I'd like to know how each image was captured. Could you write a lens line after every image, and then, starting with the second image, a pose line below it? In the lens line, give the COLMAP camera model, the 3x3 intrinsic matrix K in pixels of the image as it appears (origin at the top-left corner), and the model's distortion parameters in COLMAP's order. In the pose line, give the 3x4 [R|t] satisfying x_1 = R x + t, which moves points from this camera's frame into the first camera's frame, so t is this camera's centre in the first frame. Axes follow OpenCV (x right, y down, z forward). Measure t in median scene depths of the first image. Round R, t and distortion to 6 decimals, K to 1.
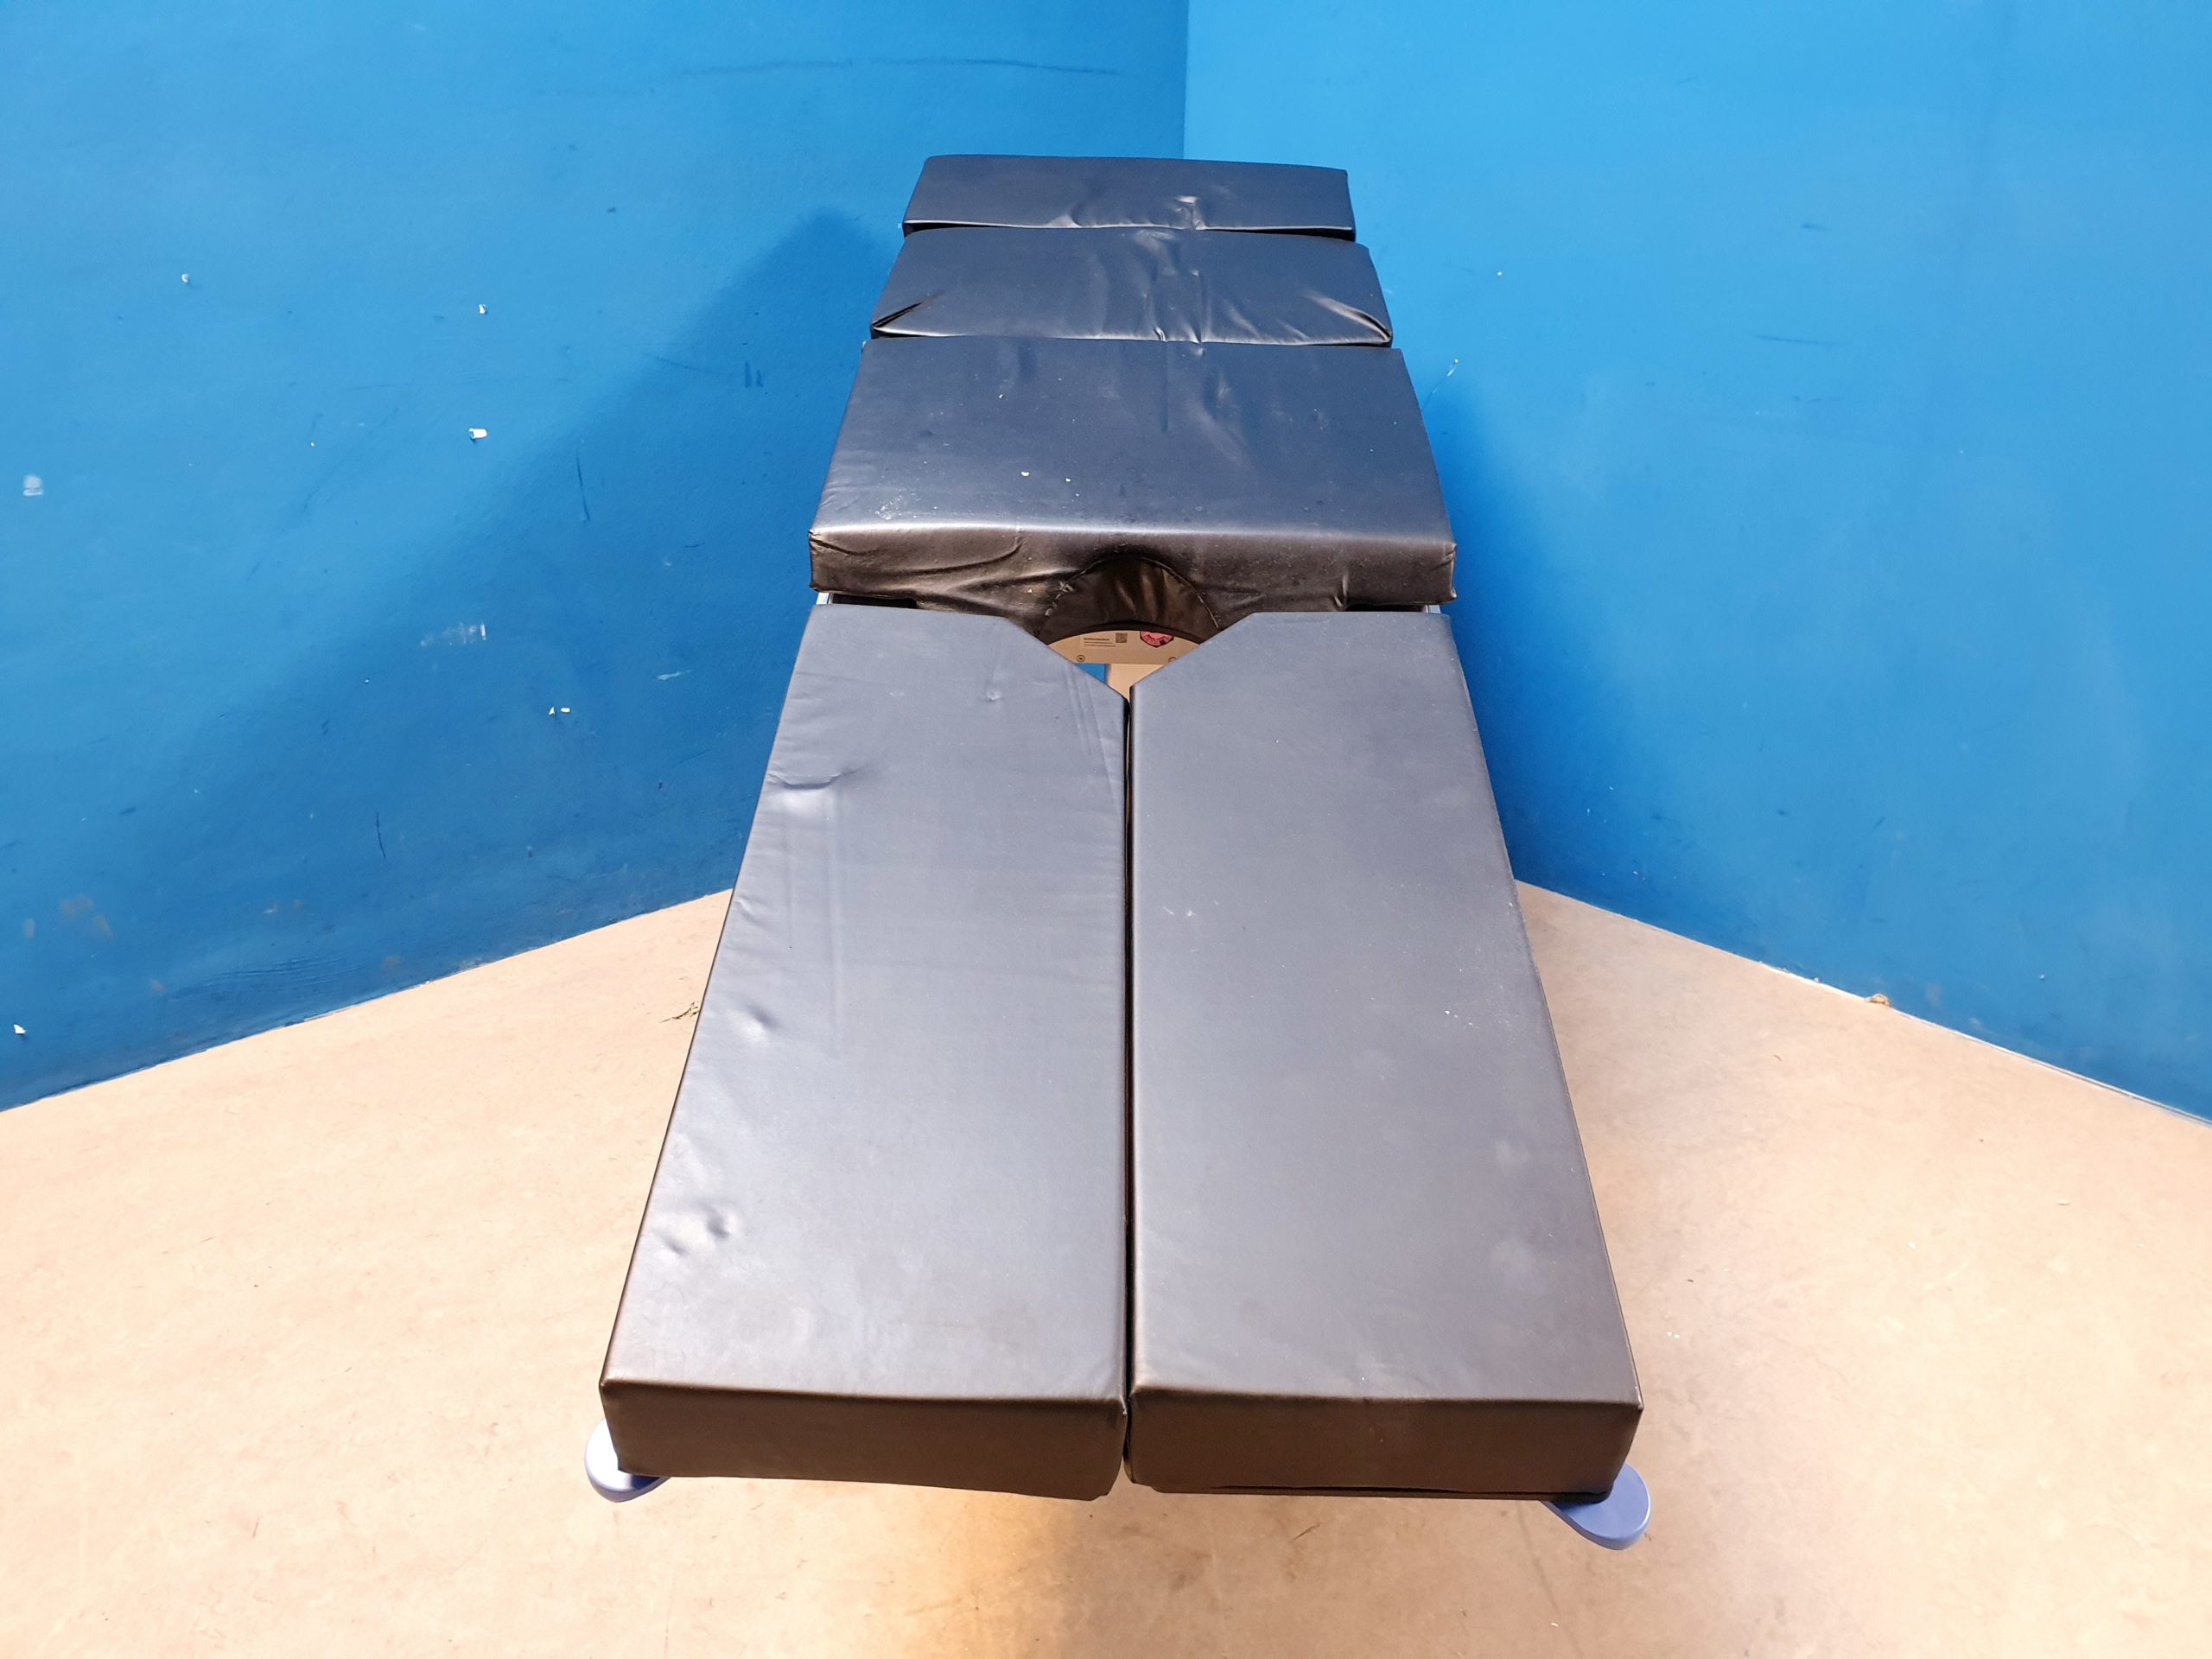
lens RADIAL K [[1715.7, 0, 1097.2], [0, 1715.7, 835.8], [0, 0, 1]] dist [-0.016891, 0.054941]
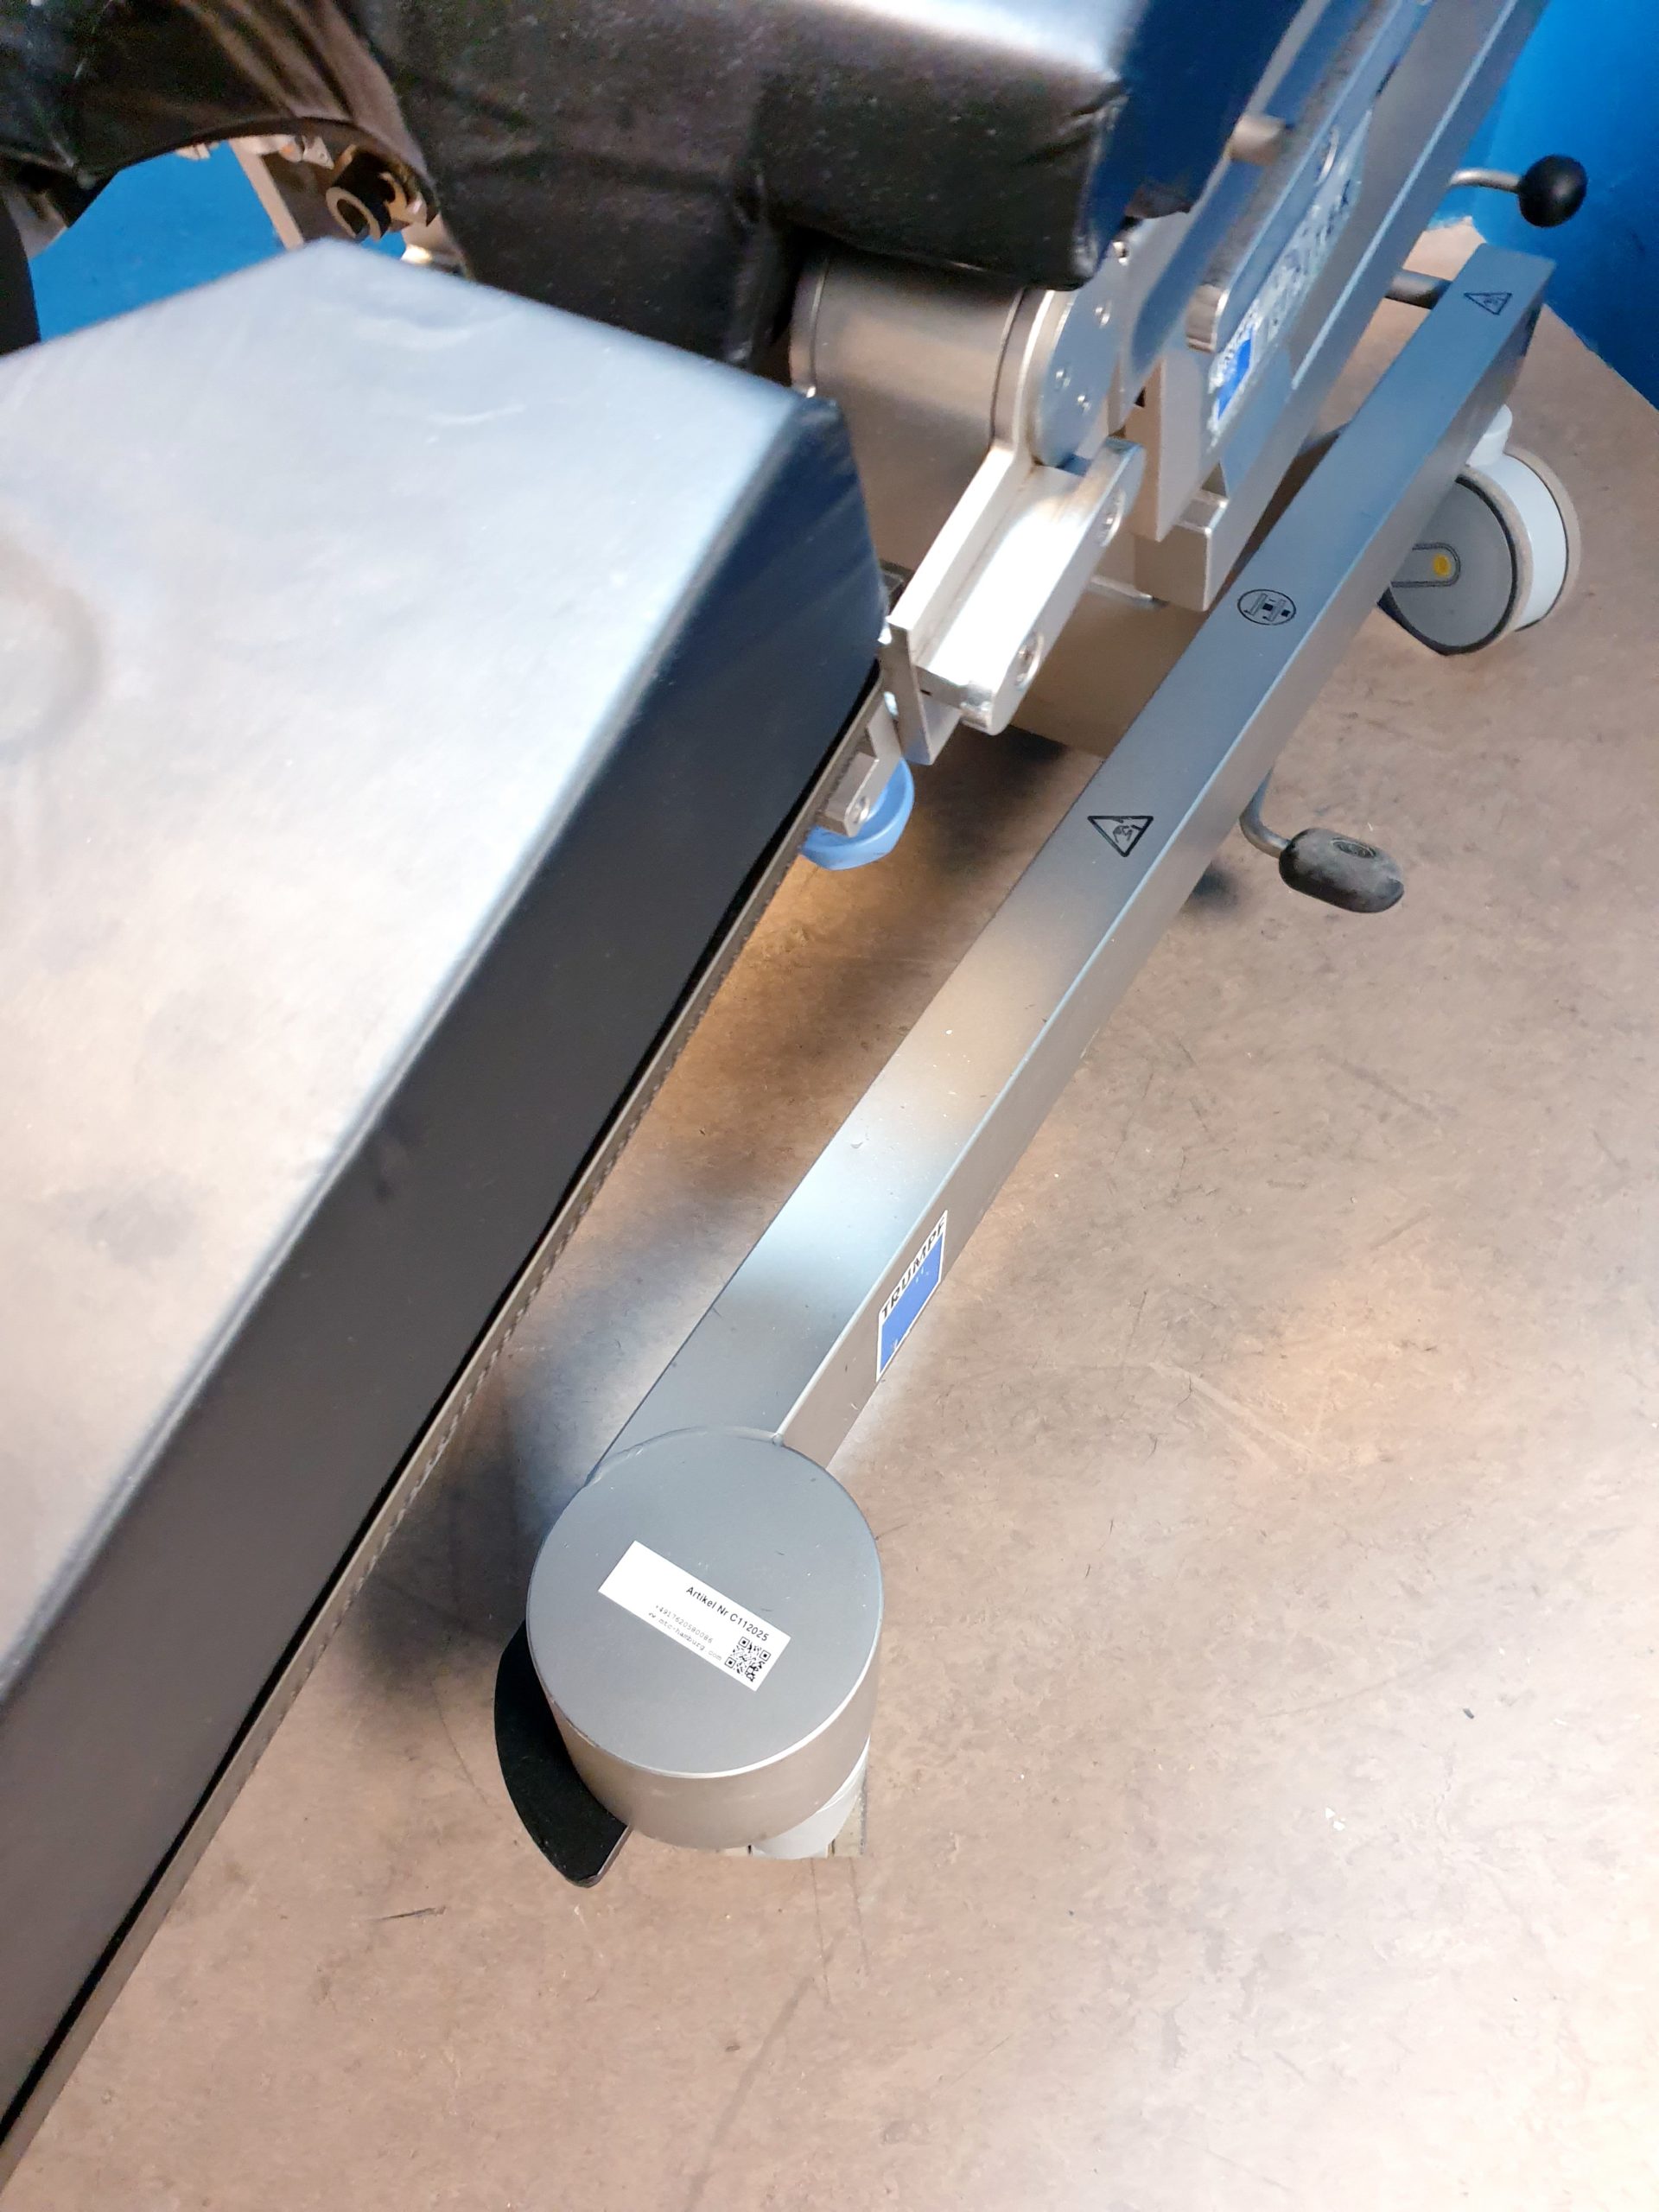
lens RADIAL K [[1722.2, 0, 844.2], [0, 1722.2, 1099.5], [0, 0, 1]] dist [0.003181, 0.014707]
pose [[0.873488, 0.376799, -0.308287, 0.241944], [-0.158970, 0.819274, 0.550925, -0.137298], [0.460160, -0.432218, 0.775526, 0.521388]]
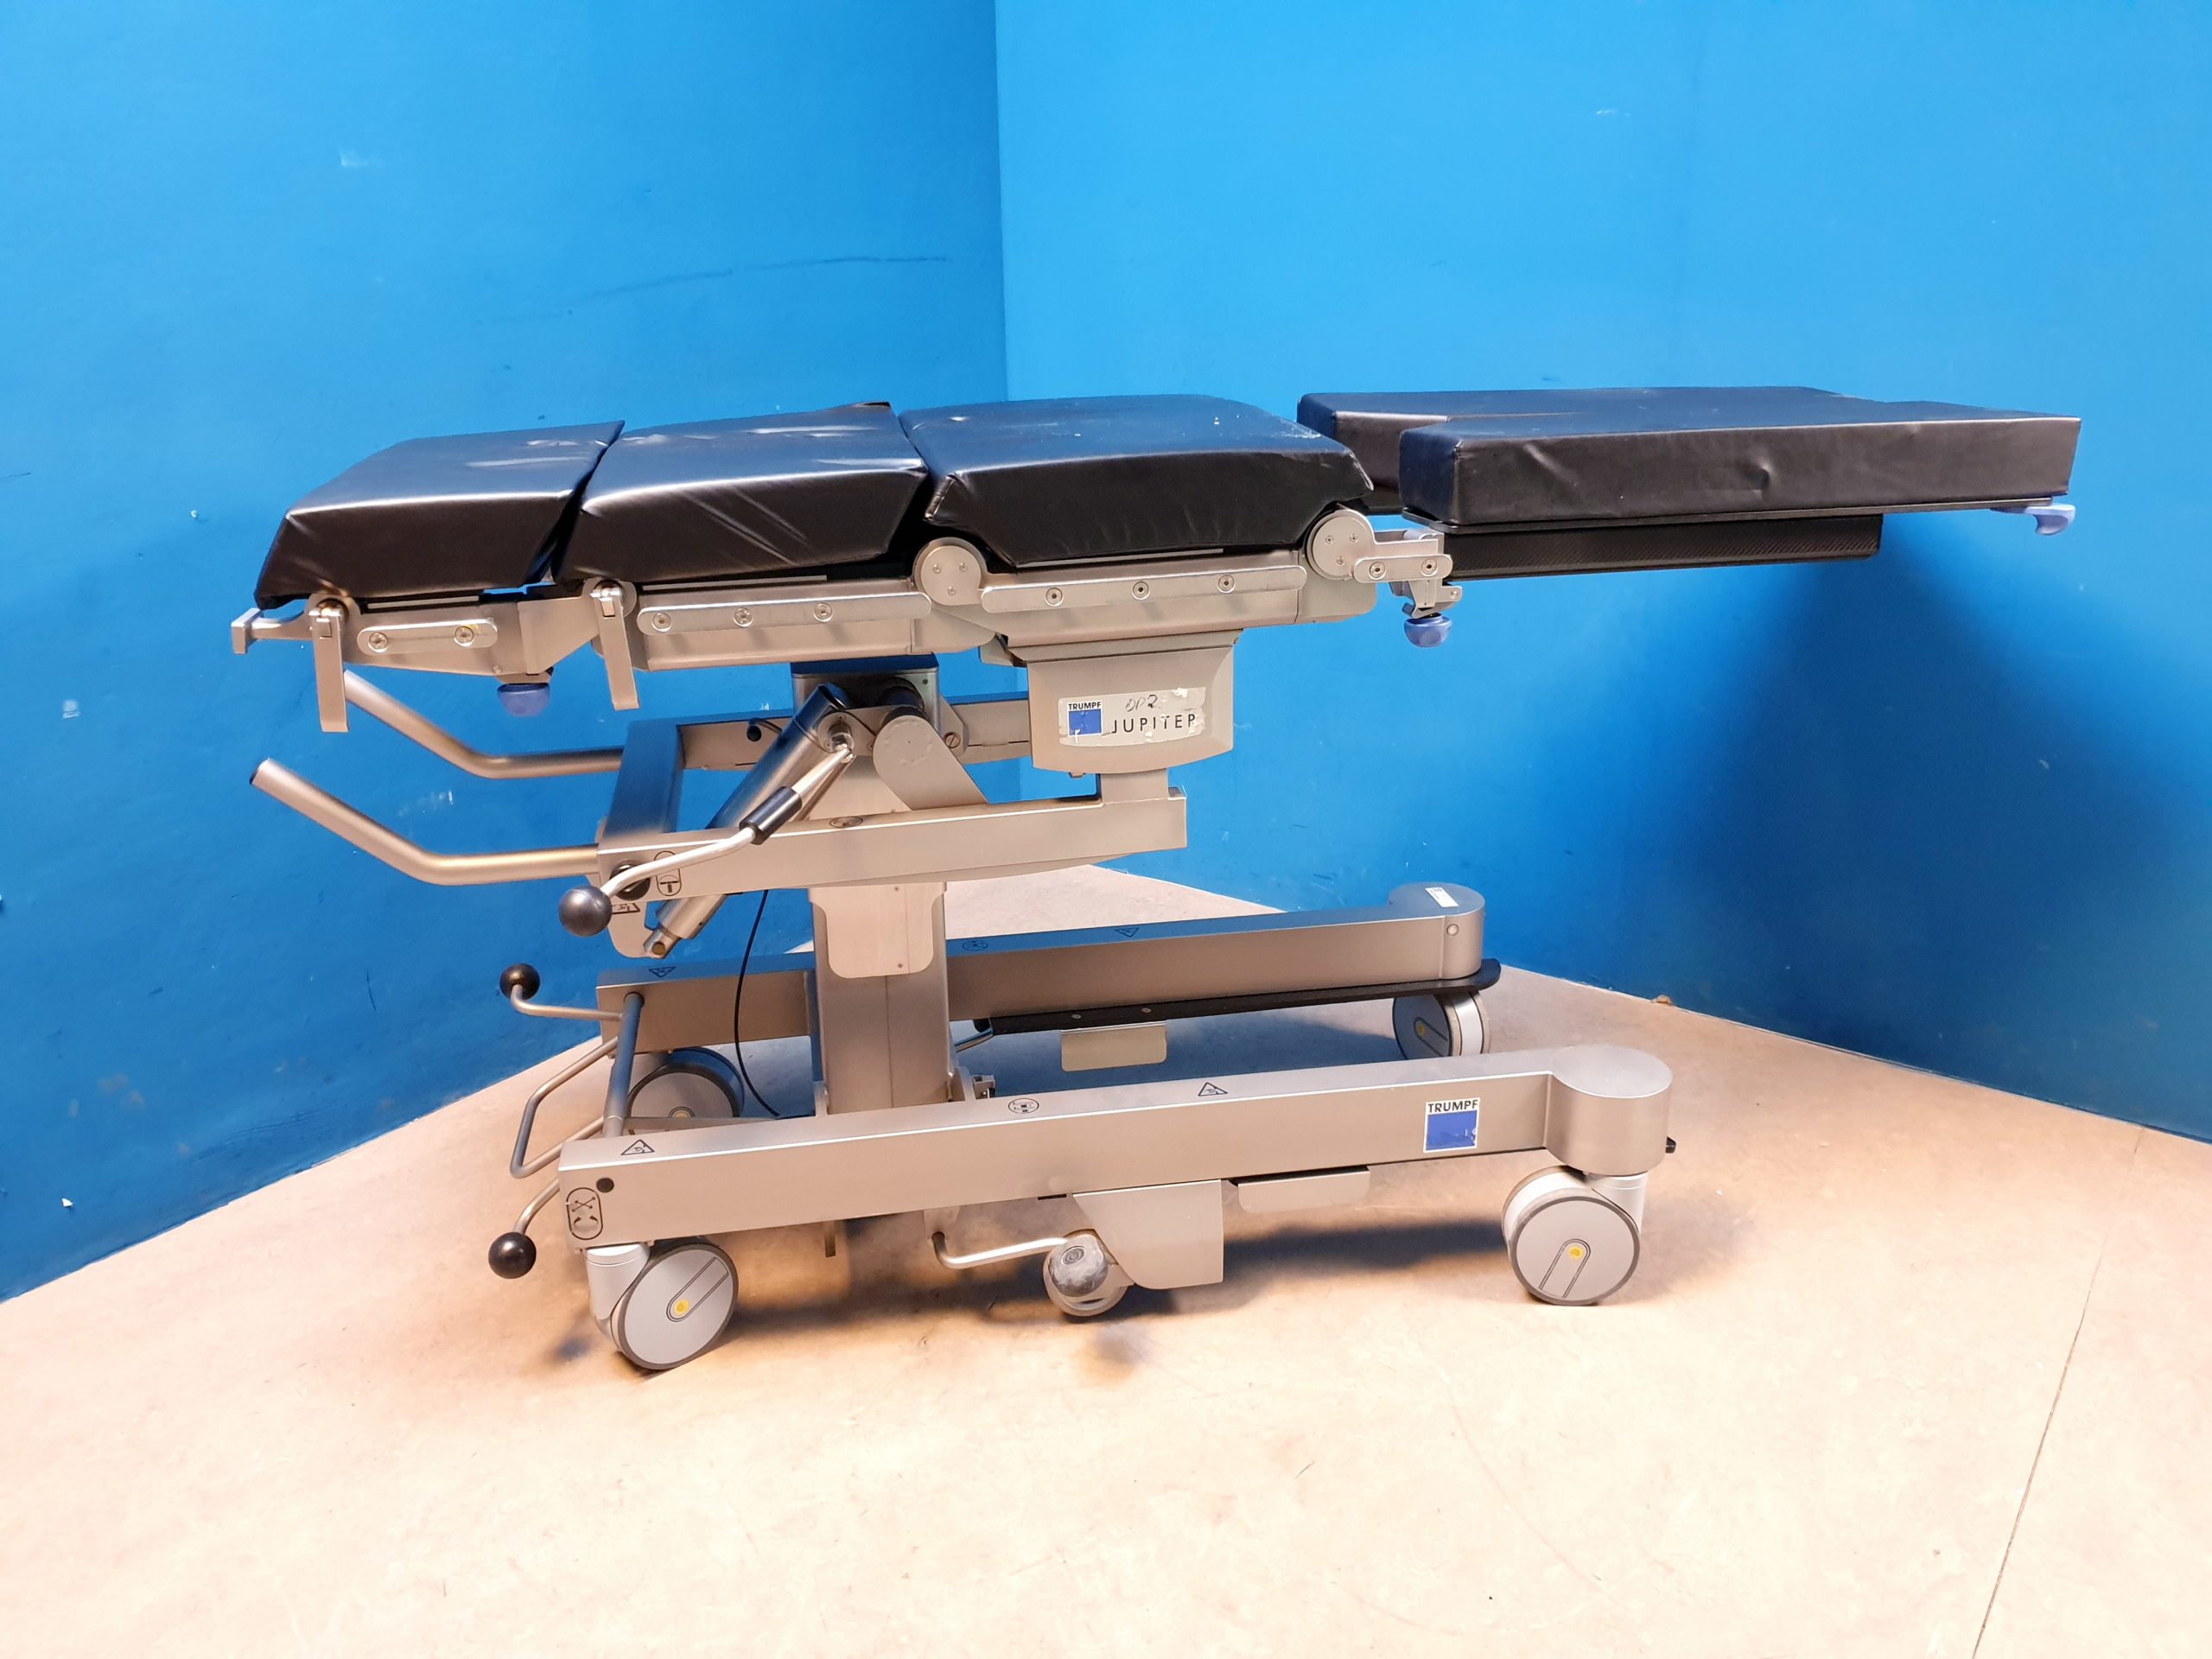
lens RADIAL K [[1715.7, 0, 1097.2], [0, 1715.7, 835.8], [0, 0, 1]] dist [-0.016891, 0.054941]
pose [[0.985584, -0.088631, 0.144111, -0.122004], [0.094263, 0.995009, -0.032725, -0.021060], [-0.140491, 0.045838, 0.989020, -0.175497]]
